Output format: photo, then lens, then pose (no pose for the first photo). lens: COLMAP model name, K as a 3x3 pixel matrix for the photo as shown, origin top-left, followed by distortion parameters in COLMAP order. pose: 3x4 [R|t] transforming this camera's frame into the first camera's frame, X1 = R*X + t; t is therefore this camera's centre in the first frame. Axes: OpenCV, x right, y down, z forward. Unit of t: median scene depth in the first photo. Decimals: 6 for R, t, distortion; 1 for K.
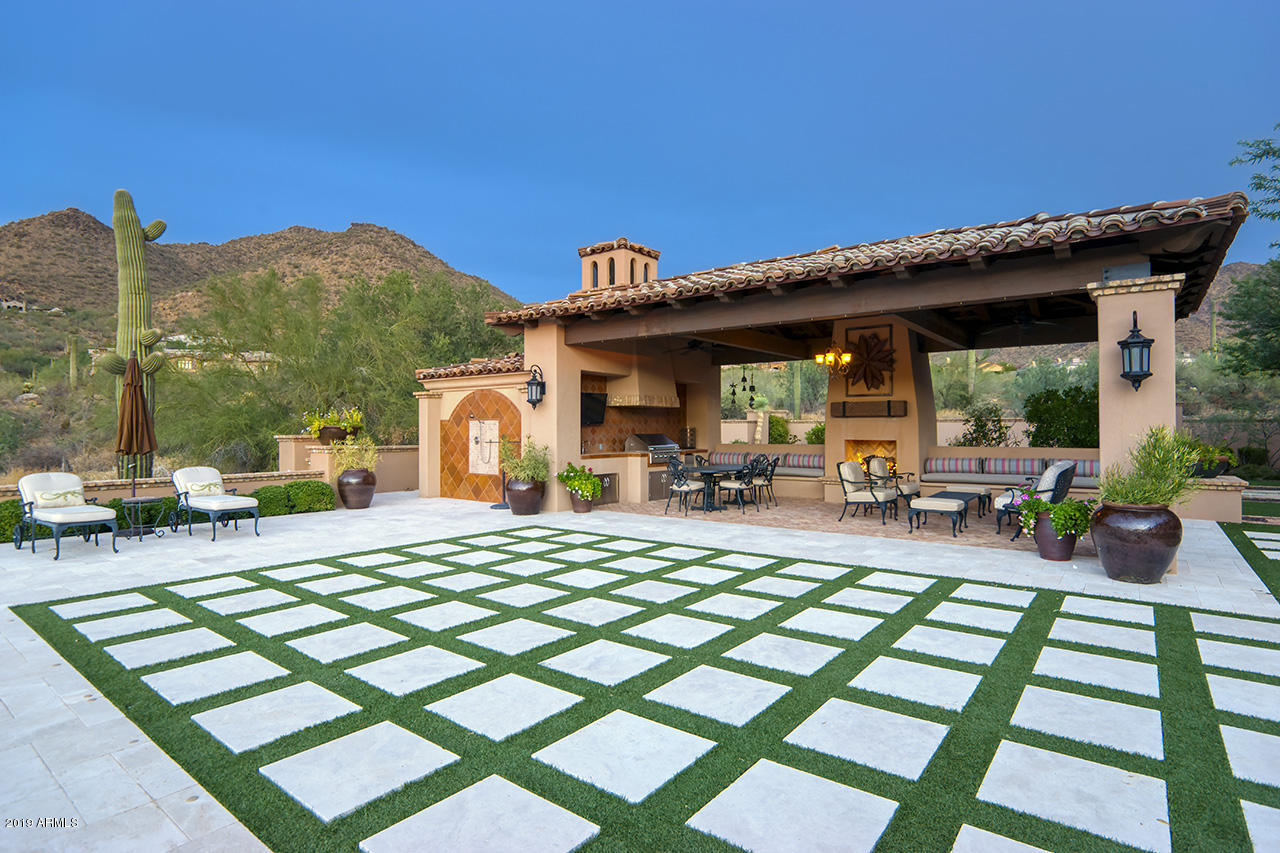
lens RADIAL K [[664.9, 0, 640.0], [0, 664.9, 426.5], [0, 0, 1]] dist [-0.047151, 0.027423]
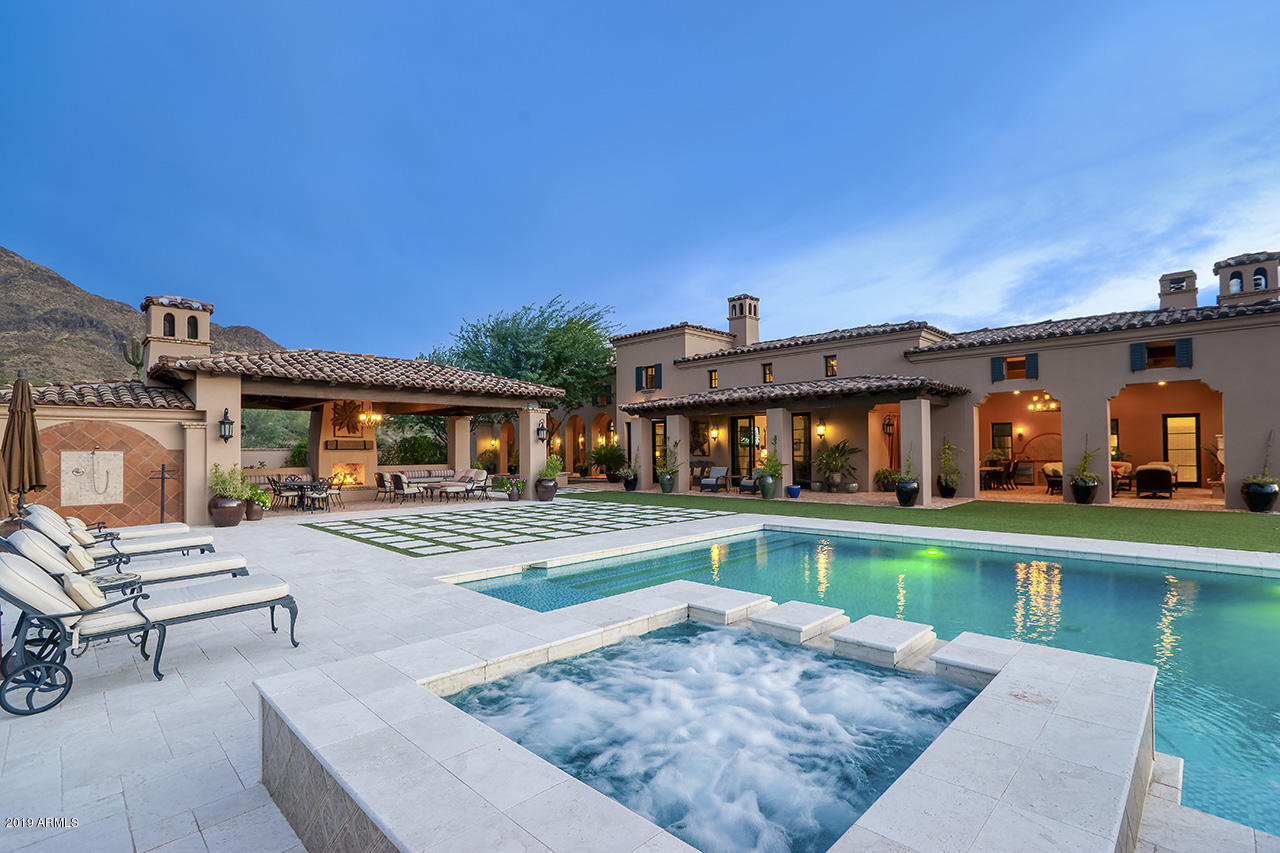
lens RADIAL K [[595.3, 0, 641.9], [0, 595.3, 430.7], [0, 0, 1]] dist [-0.054455, 0.023393]
pose [[0.129759, 0.034149, 0.990957, -0.989529], [0.006245, 0.999359, -0.035256, -0.004766], [-0.991526, 0.010763, 0.129462, 0.060149]]
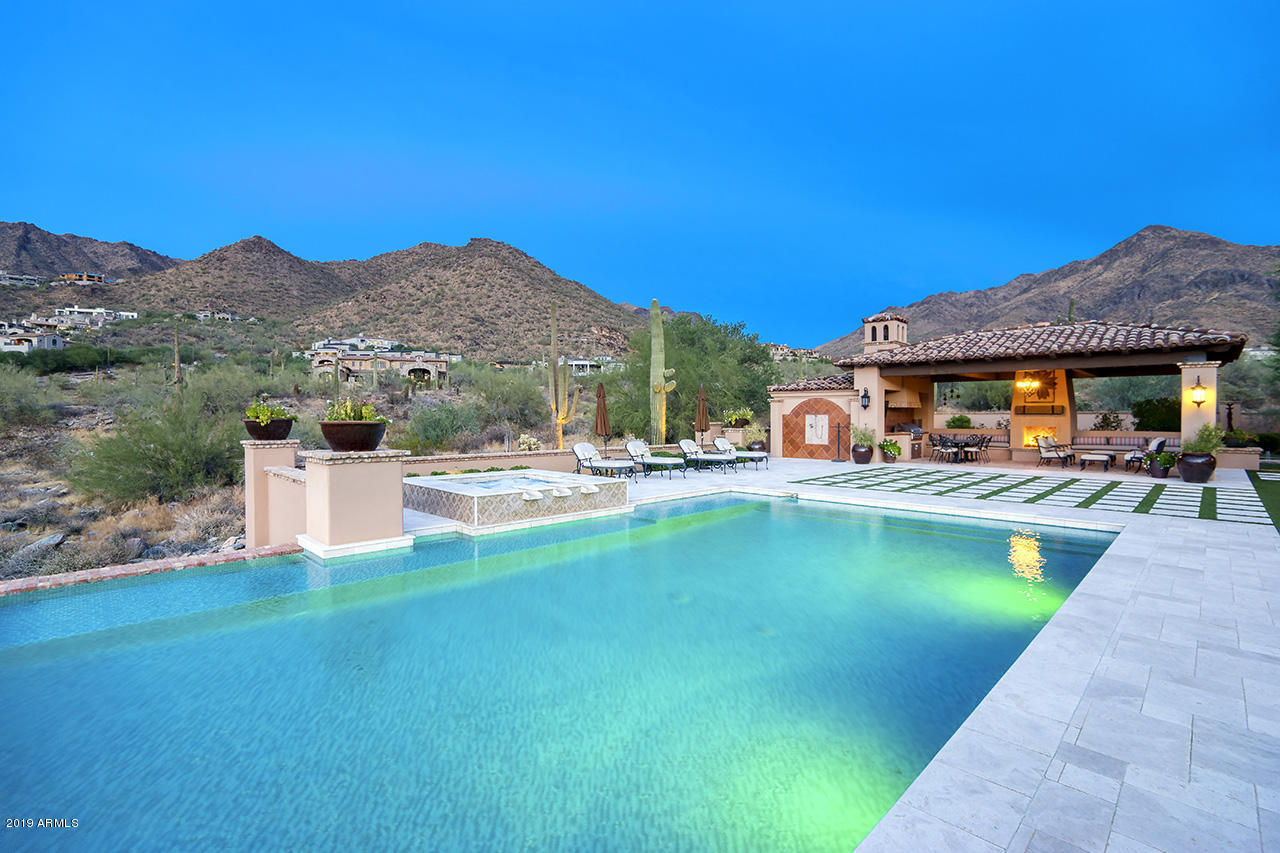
lens RADIAL K [[595.3, 0, 641.9], [0, 595.3, 430.7], [0, 0, 1]] dist [-0.054455, 0.023393]
pose [[0.992075, 0.005864, -0.125510, -0.506346], [-0.002195, 0.999567, 0.029353, -0.012988], [0.125628, -0.028845, 0.991658, -0.688078]]
